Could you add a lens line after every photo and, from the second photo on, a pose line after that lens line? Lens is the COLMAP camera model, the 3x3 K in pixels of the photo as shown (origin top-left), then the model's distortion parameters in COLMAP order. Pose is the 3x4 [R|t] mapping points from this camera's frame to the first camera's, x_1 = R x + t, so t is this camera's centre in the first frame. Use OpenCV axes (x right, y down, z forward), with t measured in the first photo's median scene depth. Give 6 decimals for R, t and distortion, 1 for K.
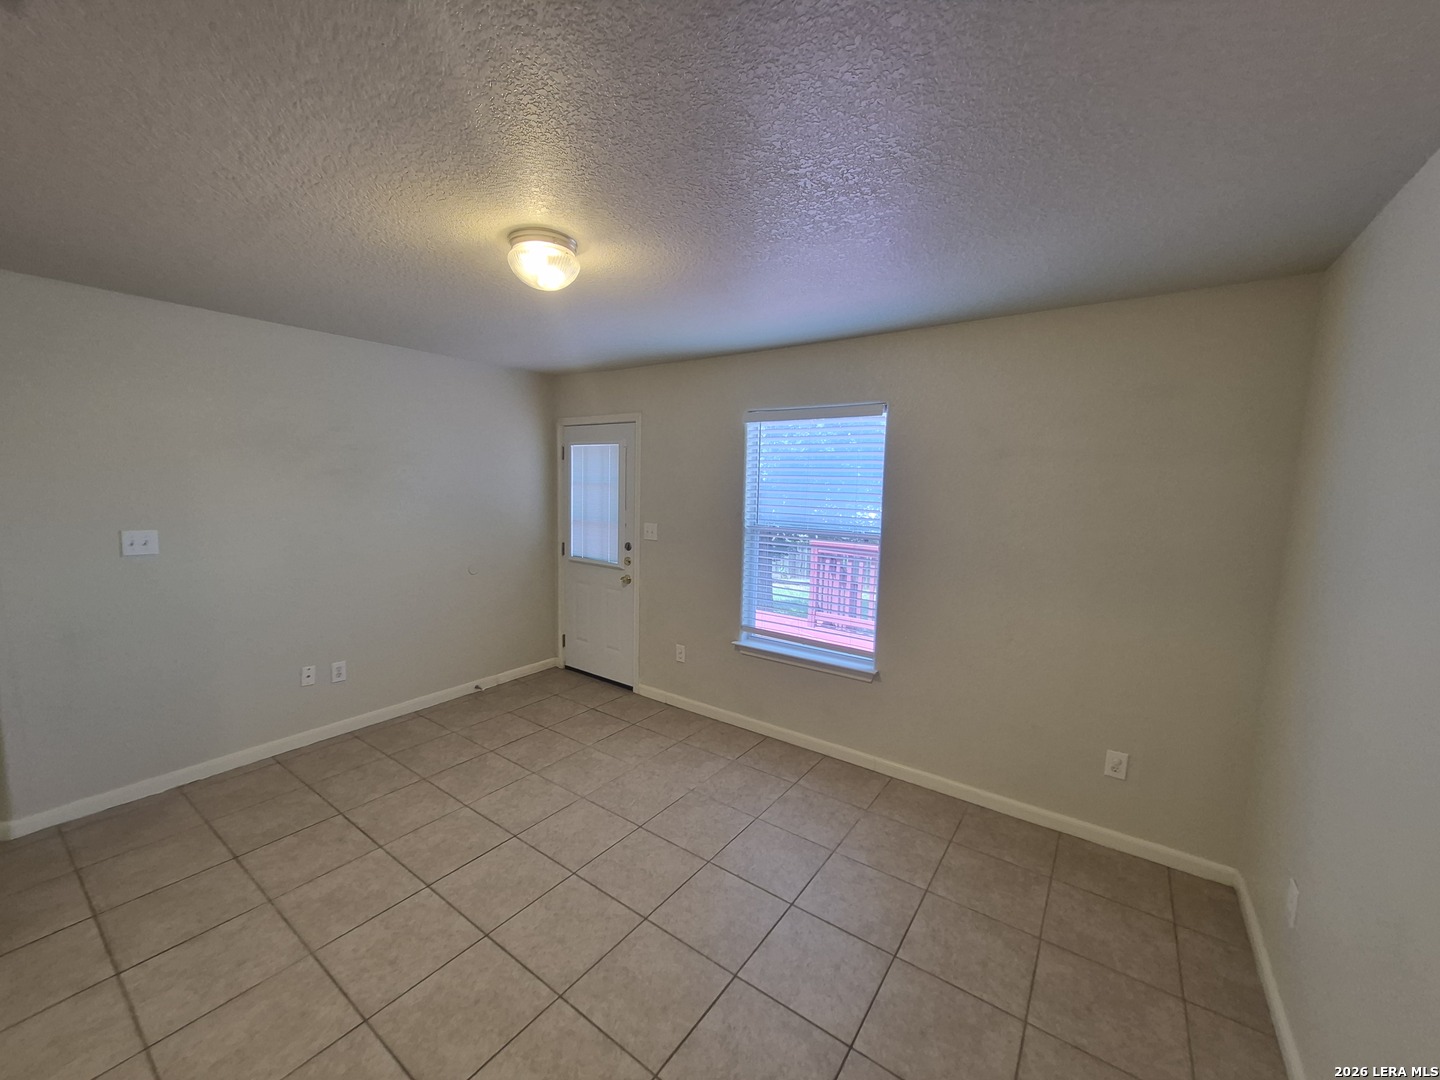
lens RADIAL K [[566.8, 0, 711.4], [0, 566.8, 546.7], [0, 0, 1]] dist [0.005131, -0.000321]
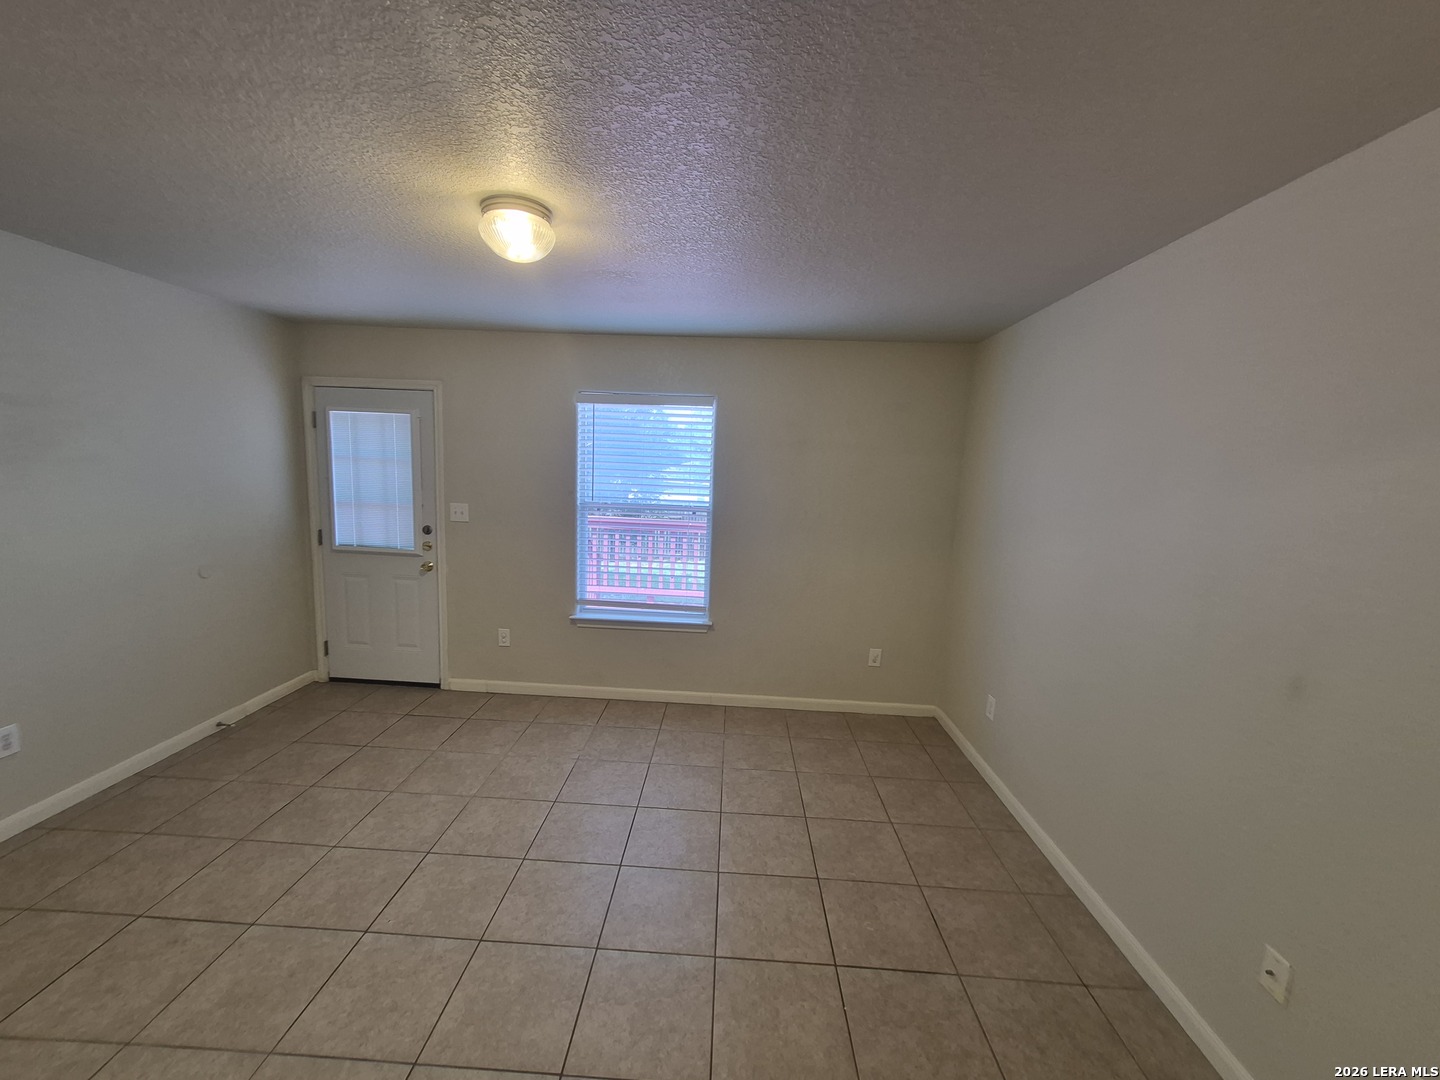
lens RADIAL K [[563.4, 0, 713.8], [0, 563.4, 547.0], [0, 0, 1]] dist [0.004435, -0.000186]
pose [[0.834412, -0.068757, 0.546836, -0.315486], [0.043413, 0.997304, 0.059153, -0.008234], [-0.549429, -0.025618, 0.835148, 0.006008]]
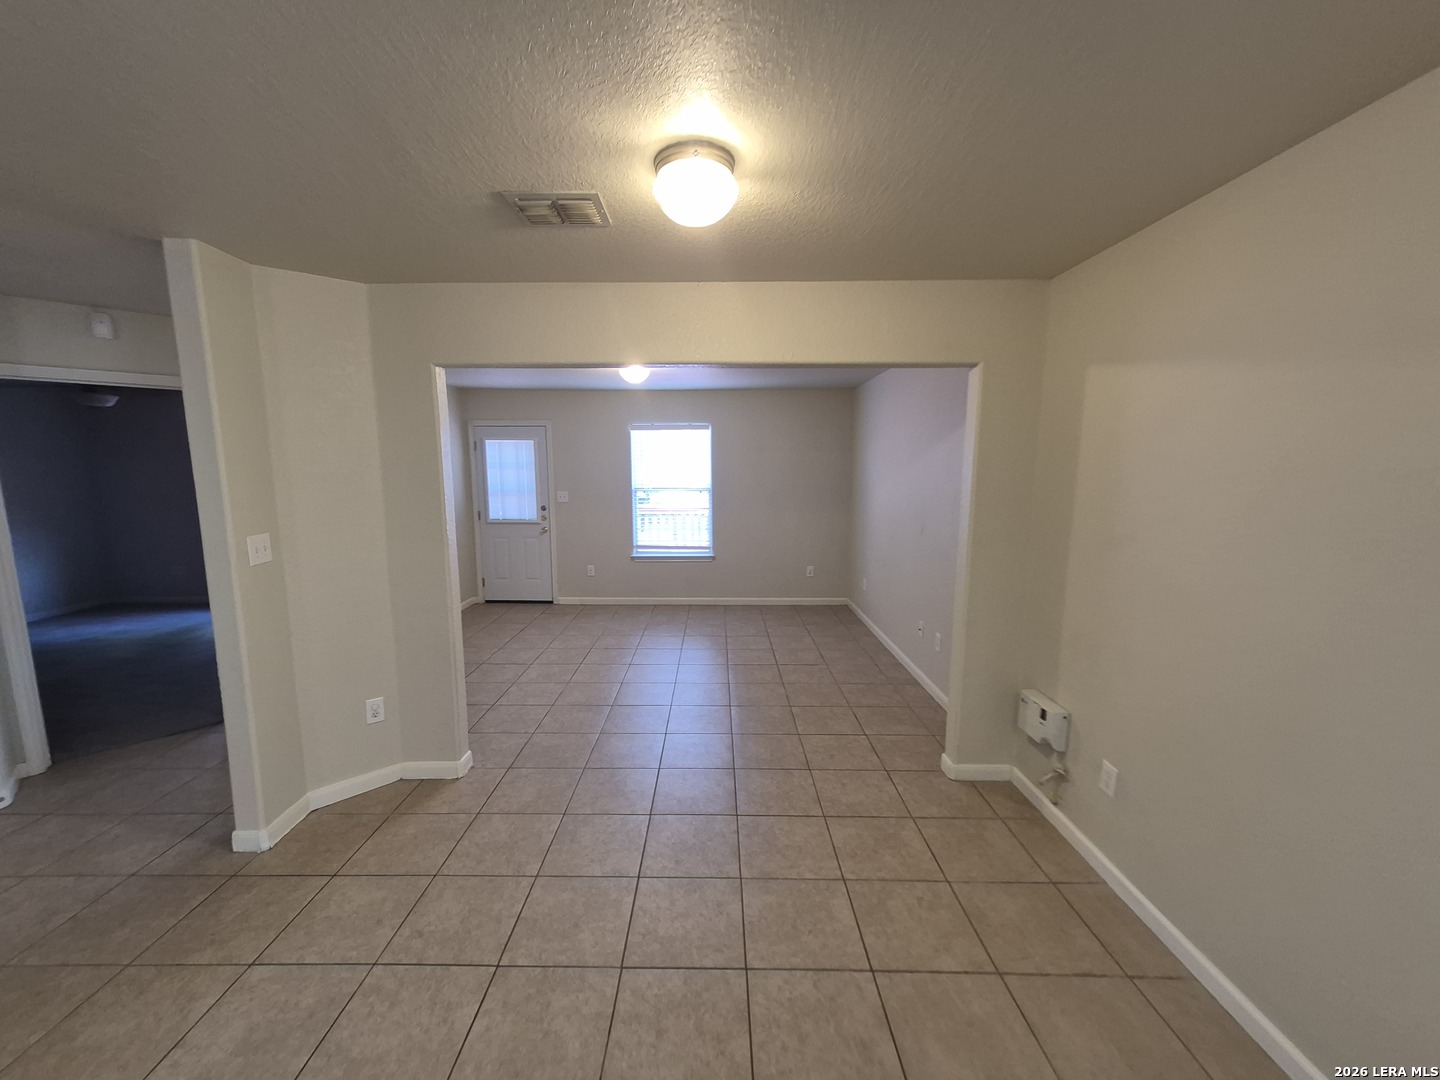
lens RADIAL K [[563.4, 0, 713.8], [0, 563.4, 547.0], [0, 0, 1]] dist [0.004435, -0.000186]
pose [[0.815467, -0.105810, 0.569050, -0.787722], [0.087057, 0.994386, 0.060142, 0.063264], [-0.572219, 0.000496, 0.820101, -0.606993]]
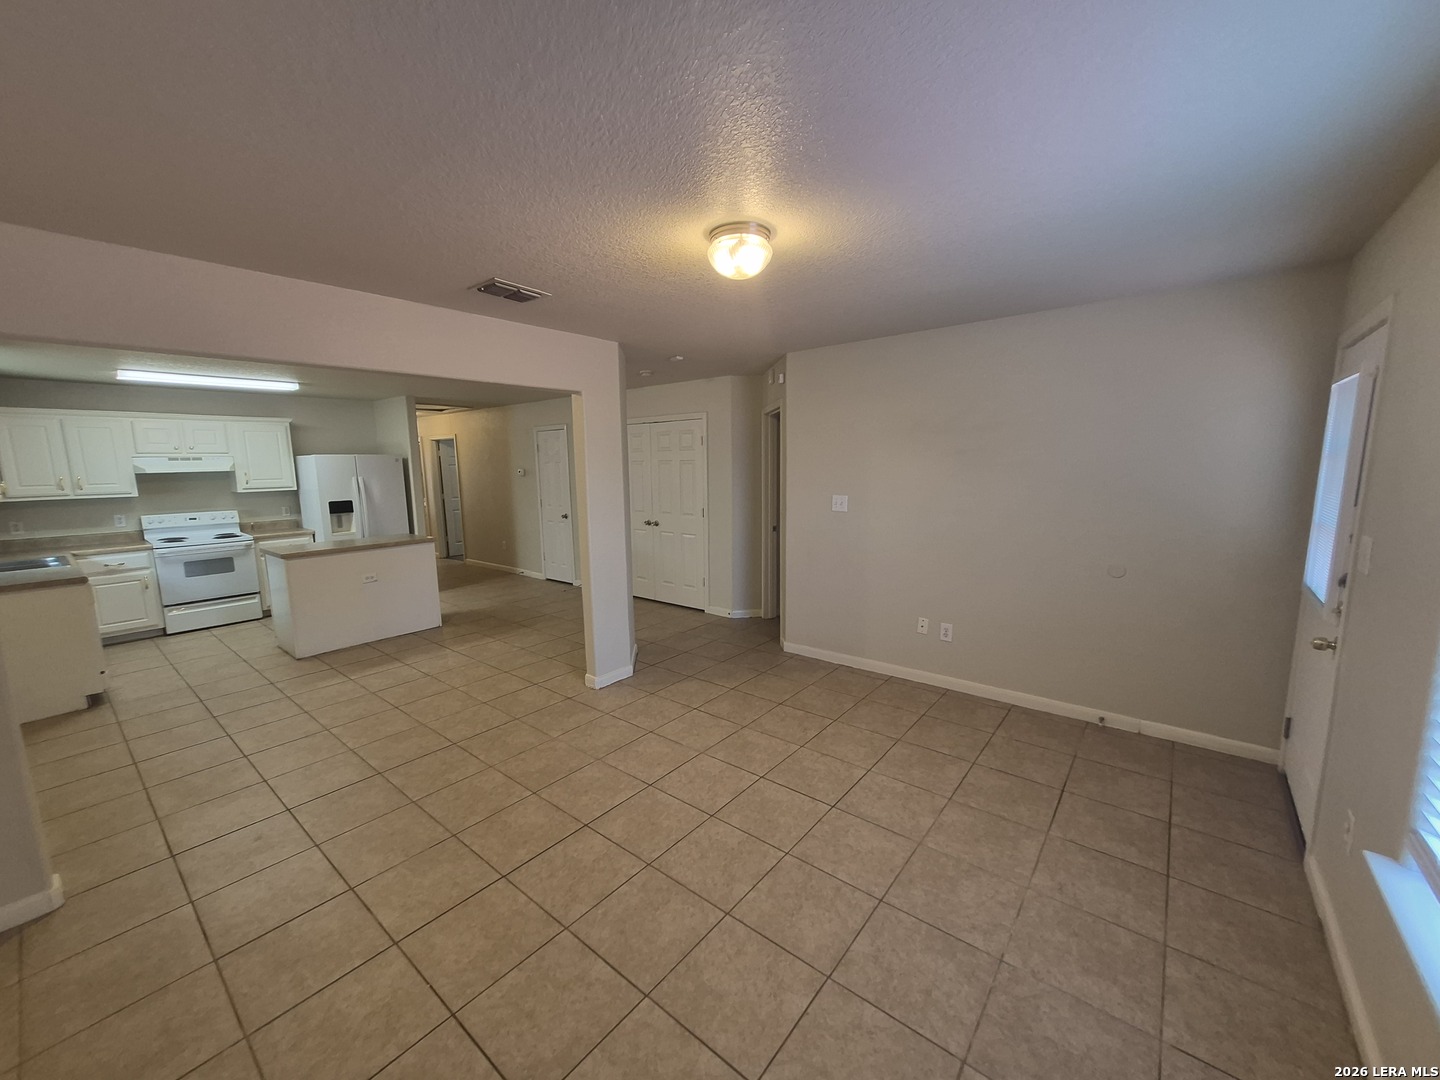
lens RADIAL K [[566.8, 0, 711.4], [0, 566.8, 546.7], [0, 0, 1]] dist [0.005131, -0.000321]
pose [[-0.068031, 0.130207, -0.989150, 0.461124], [-0.101697, 0.985378, 0.136705, -0.052340], [0.992486, 0.109894, -0.053795, 0.582913]]
